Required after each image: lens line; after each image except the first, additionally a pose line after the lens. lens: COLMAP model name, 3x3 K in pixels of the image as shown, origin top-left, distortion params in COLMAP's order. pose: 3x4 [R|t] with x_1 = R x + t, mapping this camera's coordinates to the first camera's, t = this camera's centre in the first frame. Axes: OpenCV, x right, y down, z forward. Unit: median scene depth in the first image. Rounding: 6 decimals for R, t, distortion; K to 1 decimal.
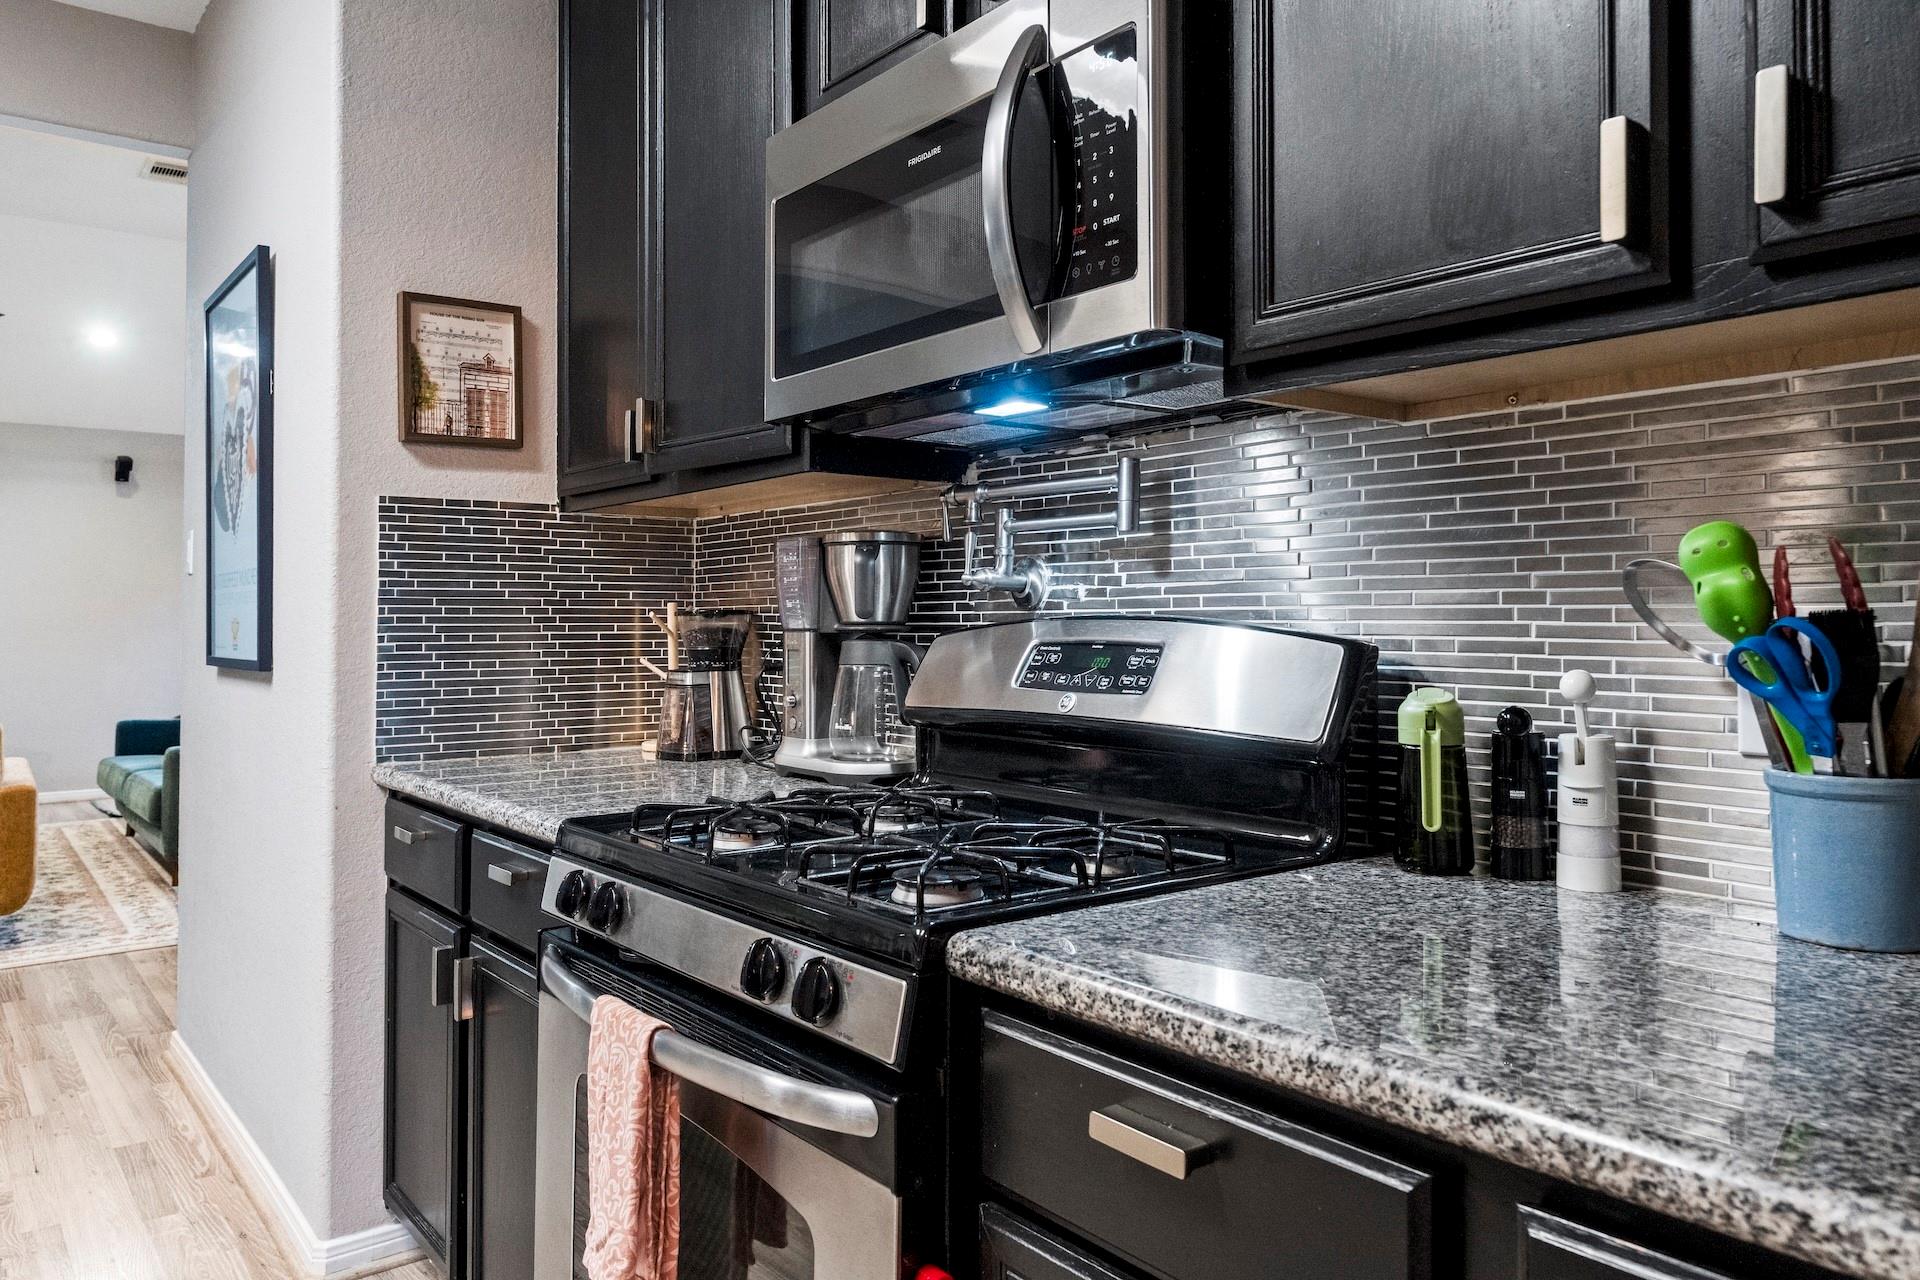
lens RADIAL K [[1332.4, 0, 957.2], [0, 1332.4, 588.8], [0, 0, 1]] dist [0.000559, 0.004013]
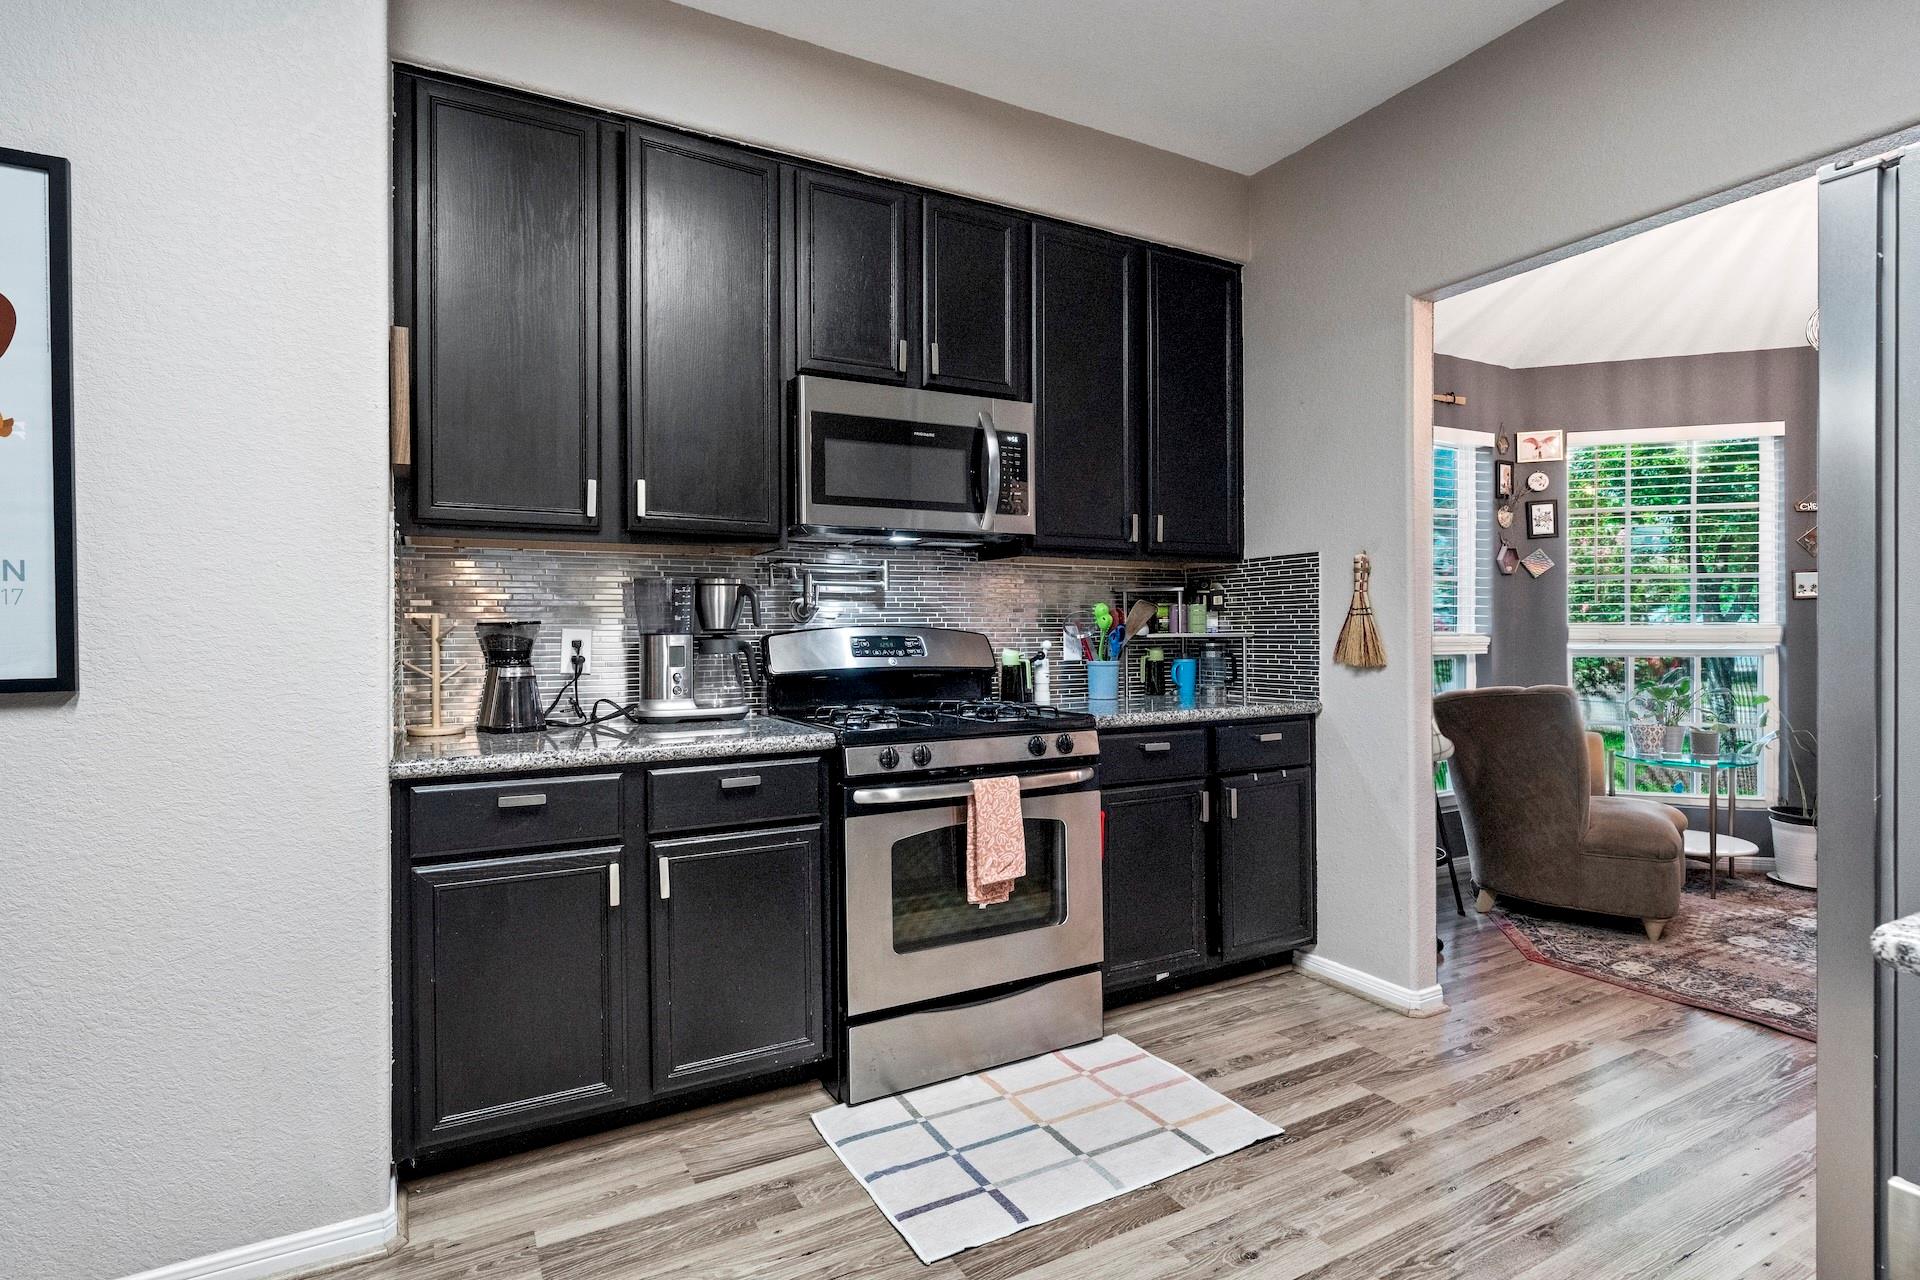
lens RADIAL K [[968.6, 0, 962.7], [0, 968.6, 630.1], [0, 0, 1]] dist [-0.009591, 0.005770]
pose [[0.162747, 0.001135, 0.986667, -1.300907], [-0.017423, 0.999847, 0.001724, 0.018969], [-0.986514, -0.017472, 0.162742, 0.478048]]
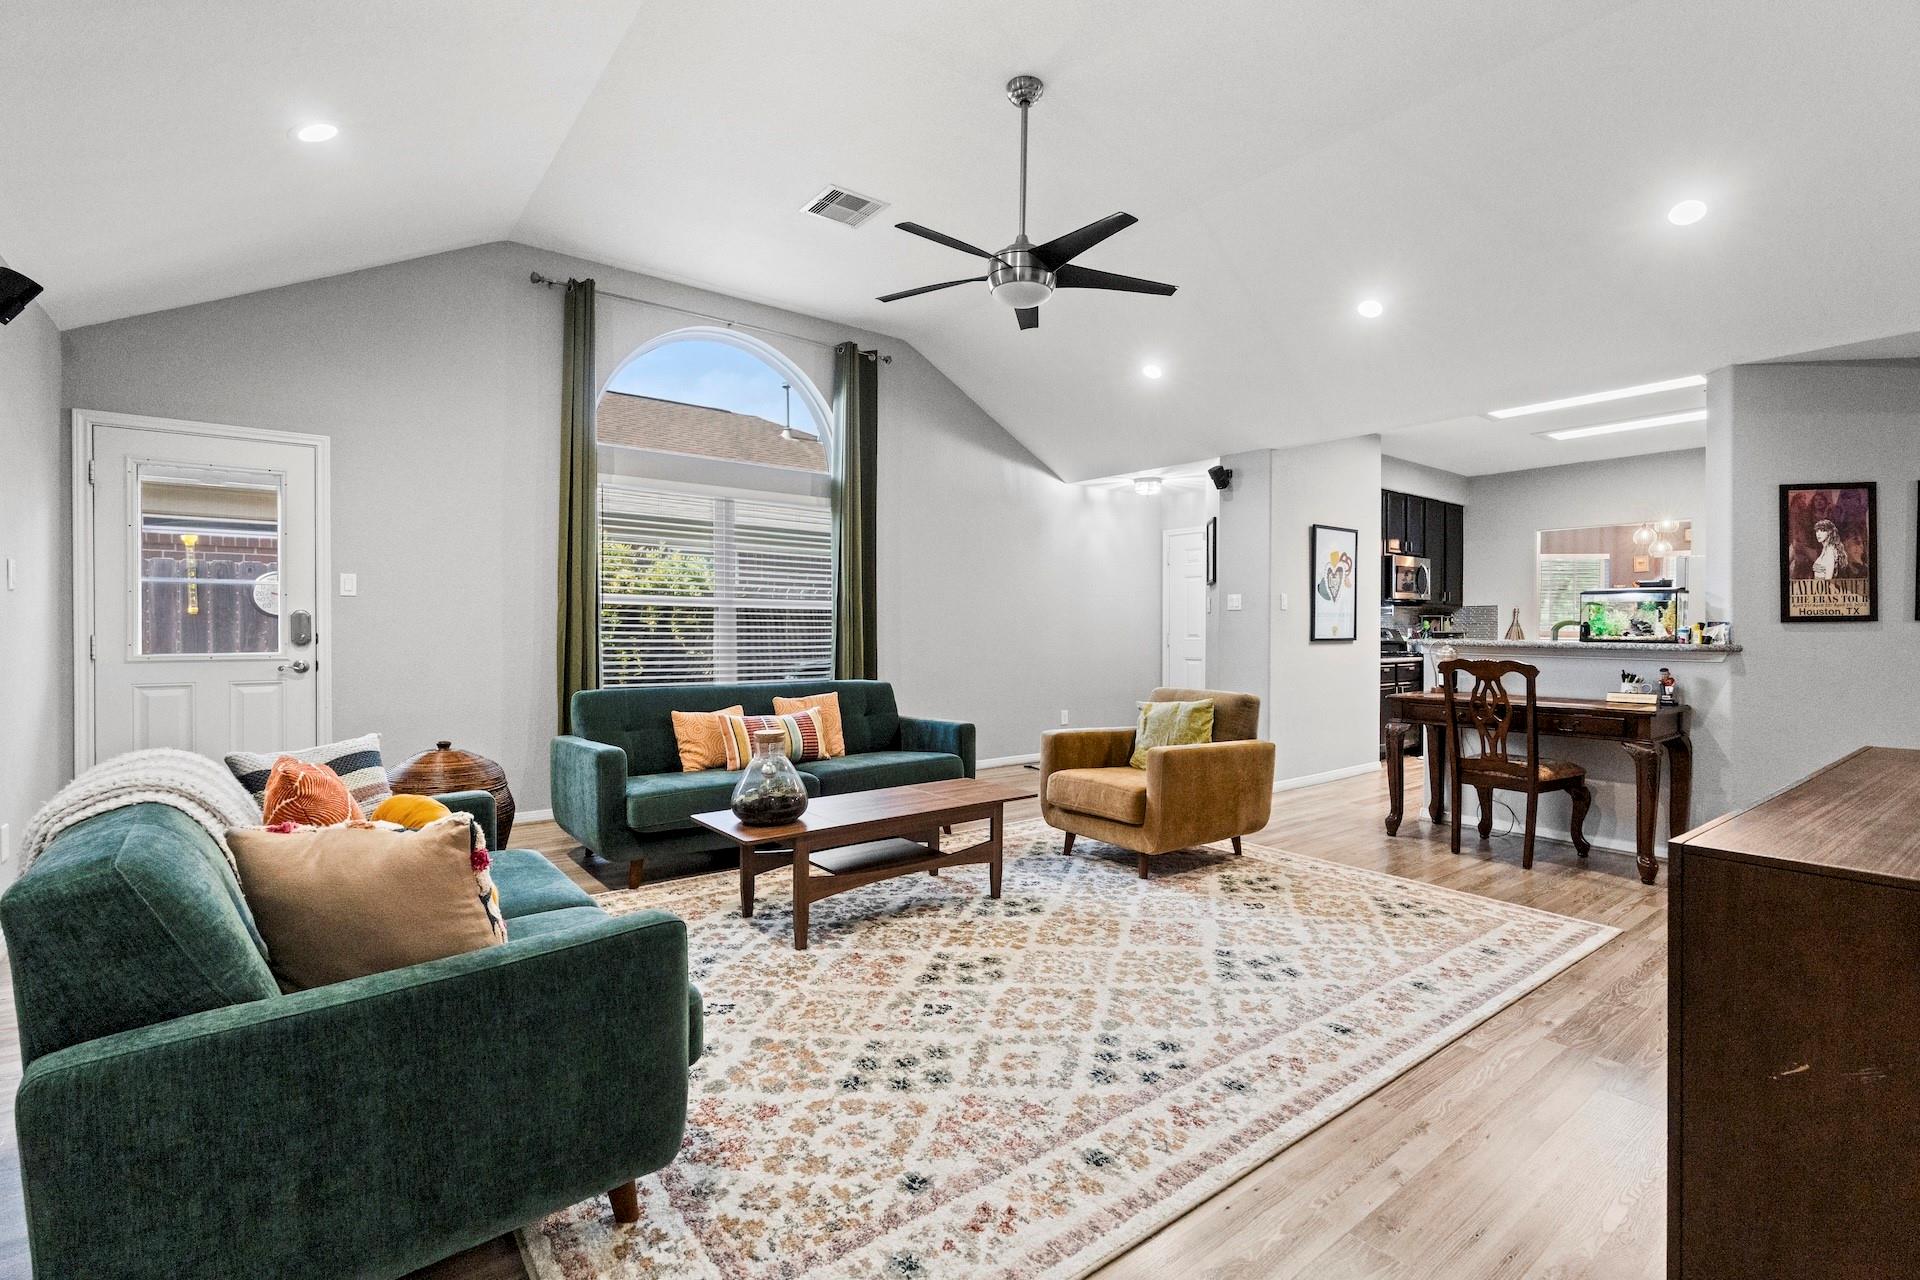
lens RADIAL K [[868.1, 0, 964.5], [0, 868.1, 633.5], [0, 0, 1]] dist [-0.007659, 0.000068]
pose [[0.000459, -0.001937, 0.999998, -3.872378], [-0.026557, 0.999645, 0.001948, 0.085227], [-0.999647, -0.026558, 0.000408, 2.721186]]
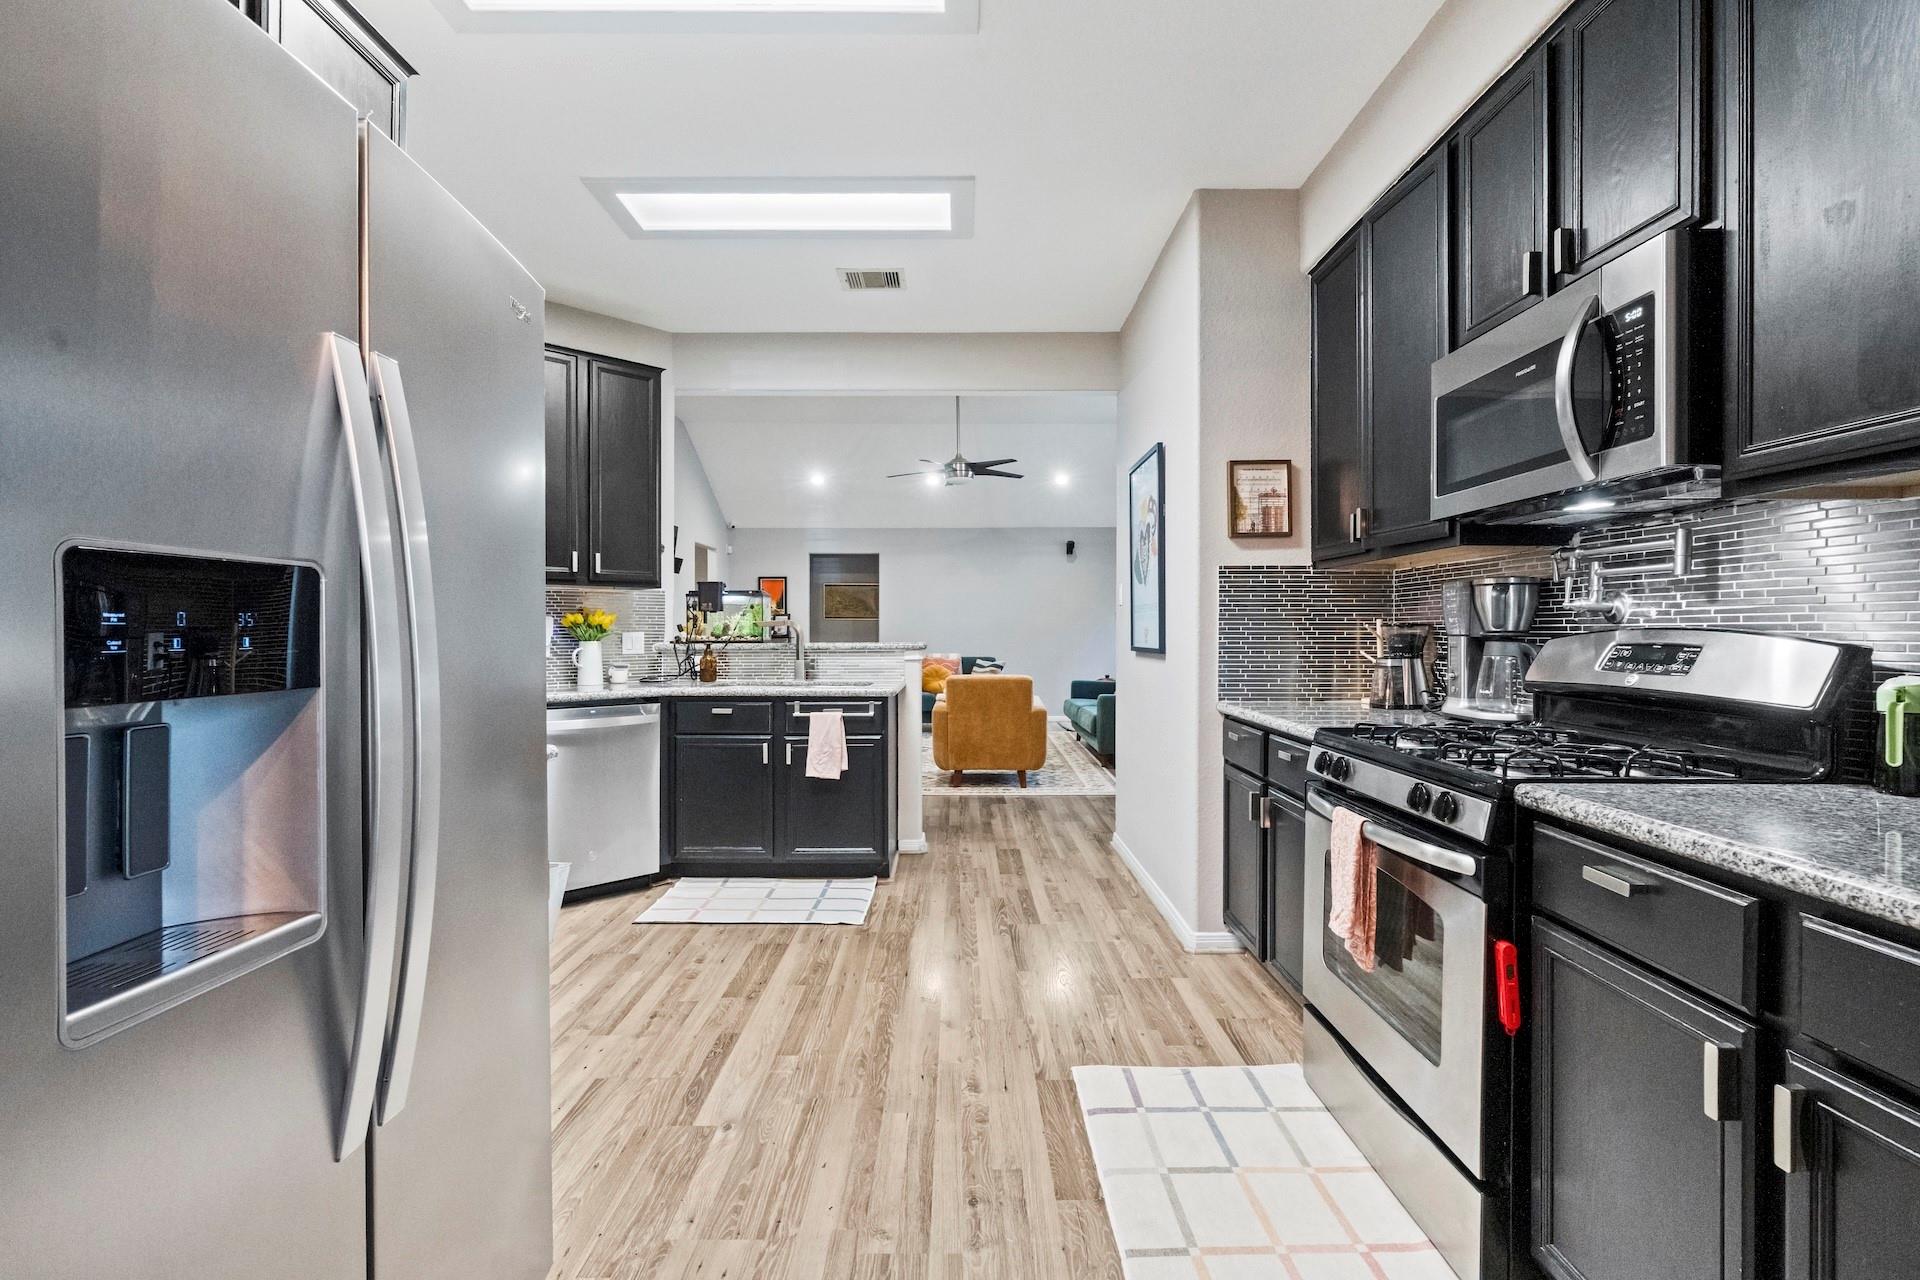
lens RADIAL K [[876.9, 0, 961.7], [0, 876.9, 632.4], [0, 0, 1]] dist [-0.009331, 0.004211]
pose [[0.786754, 0.005103, -0.617246, 0.078513], [0.012439, 0.999632, 0.024119, -0.008422], [0.617141, -0.026654, 0.786401, -0.297098]]
